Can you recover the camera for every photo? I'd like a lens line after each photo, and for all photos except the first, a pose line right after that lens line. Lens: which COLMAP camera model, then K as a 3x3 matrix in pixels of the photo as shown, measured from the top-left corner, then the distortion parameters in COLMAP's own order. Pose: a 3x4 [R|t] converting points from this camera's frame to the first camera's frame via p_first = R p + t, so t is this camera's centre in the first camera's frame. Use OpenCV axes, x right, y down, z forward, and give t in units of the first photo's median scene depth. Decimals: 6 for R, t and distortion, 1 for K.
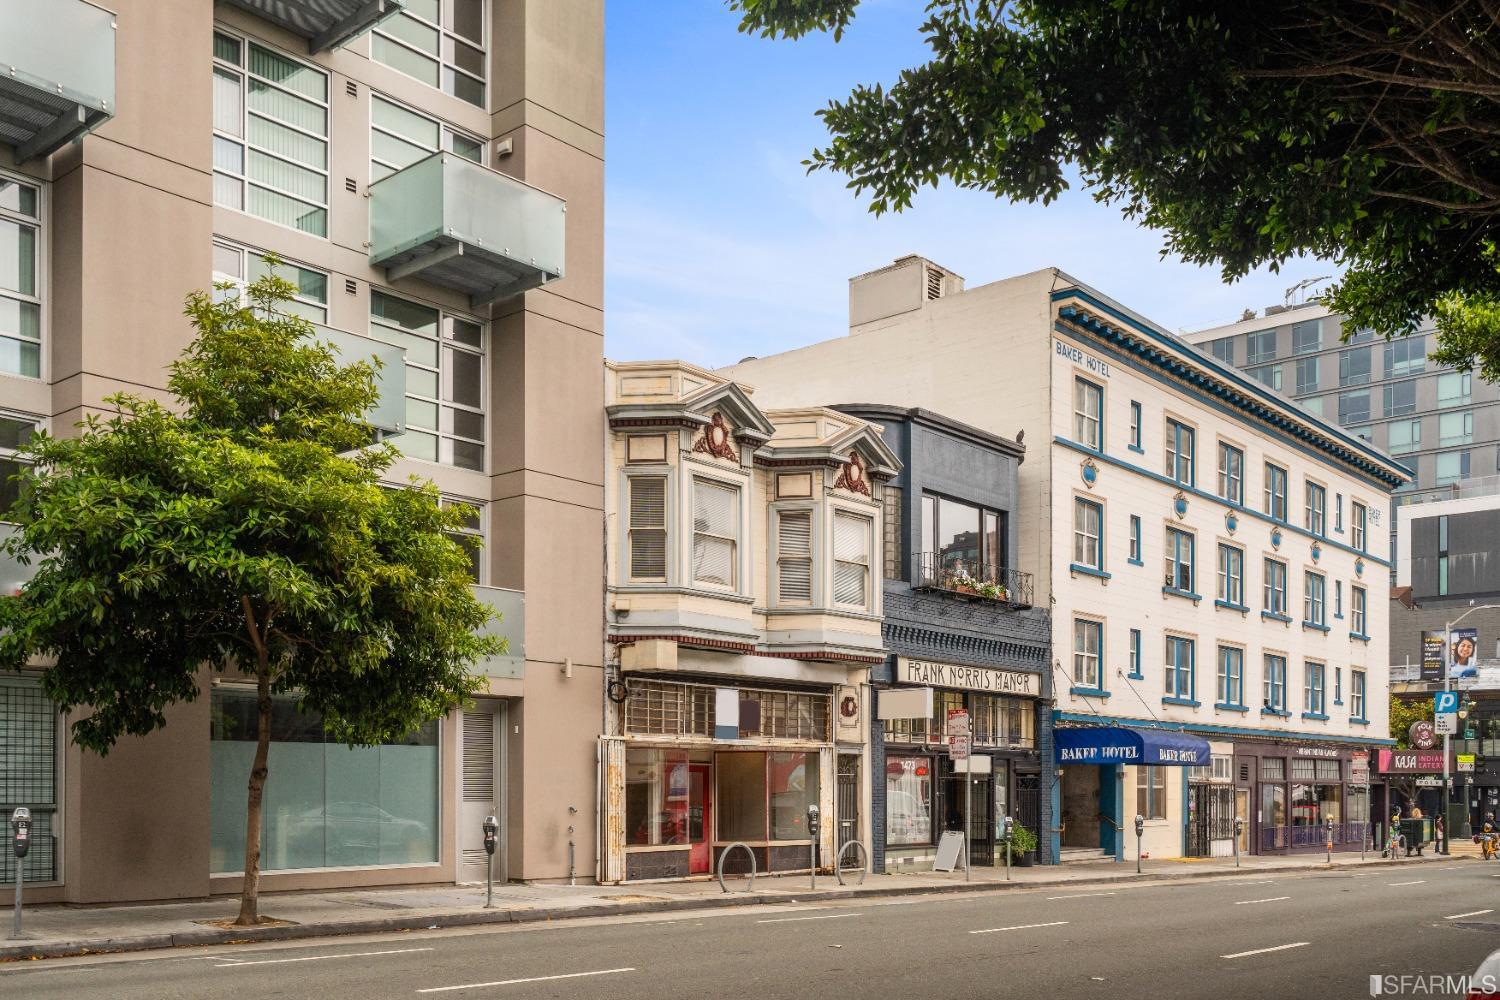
lens RADIAL K [[1413.2, 0, 750.1], [0, 1413.2, 773.8], [0, 0, 1]] dist [0.000064, -0.001802]
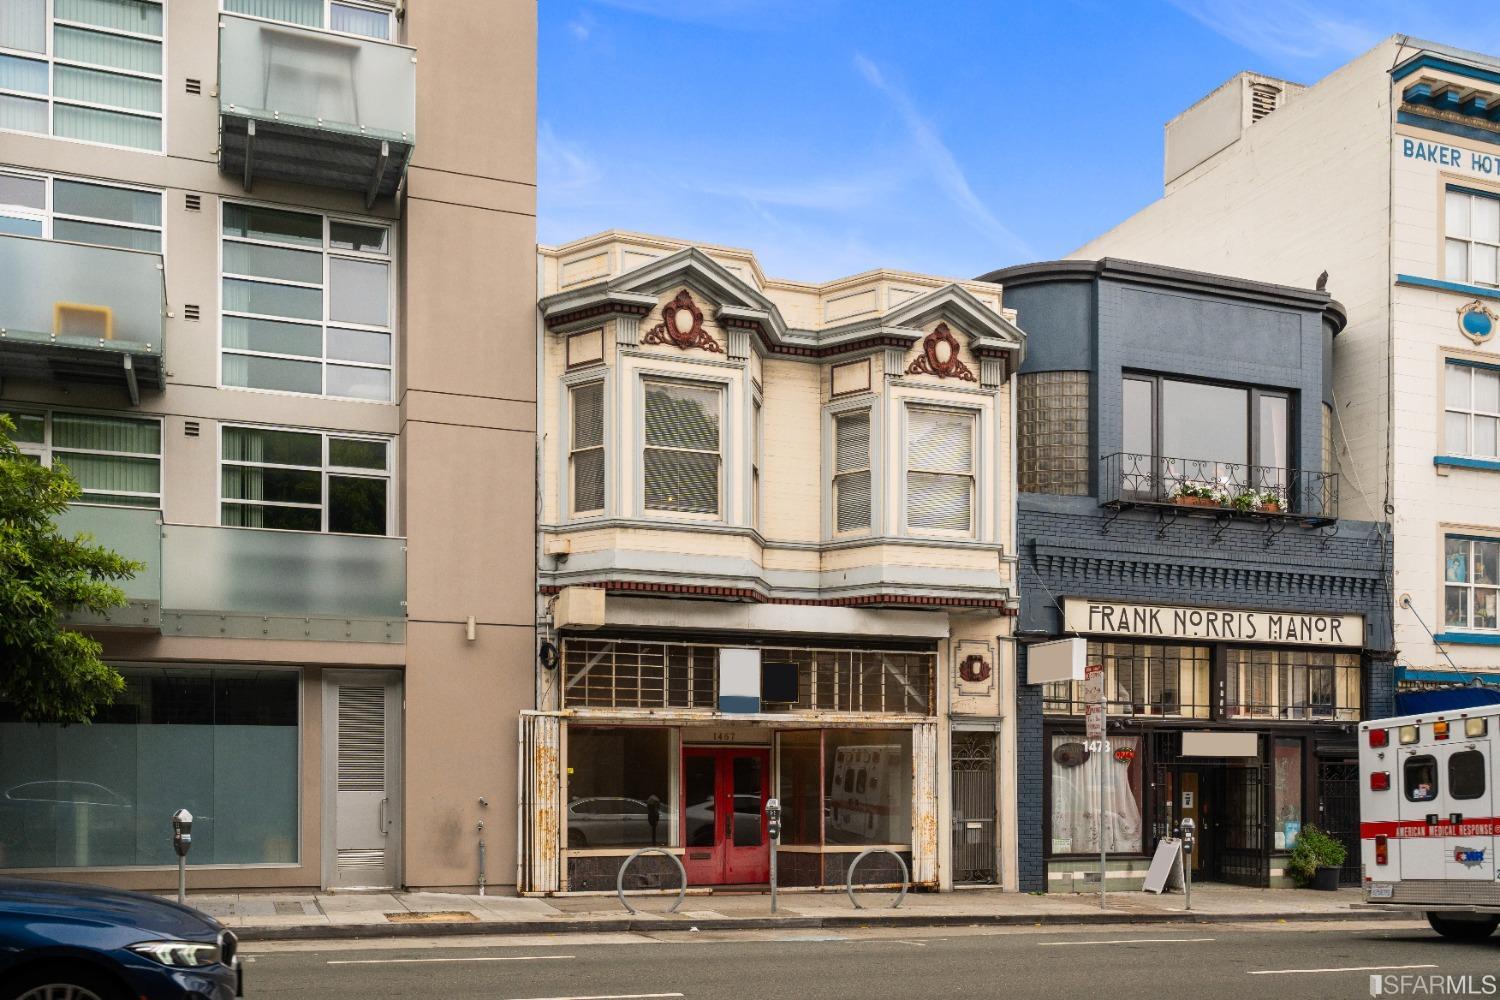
lens RADIAL K [[1413.2, 0, 750.1], [0, 1413.2, 773.8], [0, 0, 1]] dist [0.000064, -0.001802]
pose [[0.884894, -0.003000, -0.465782, 0.323249], [0.004267, 0.999990, 0.001666, 0.006793], [0.465772, -0.003462, 0.884898, 0.290915]]
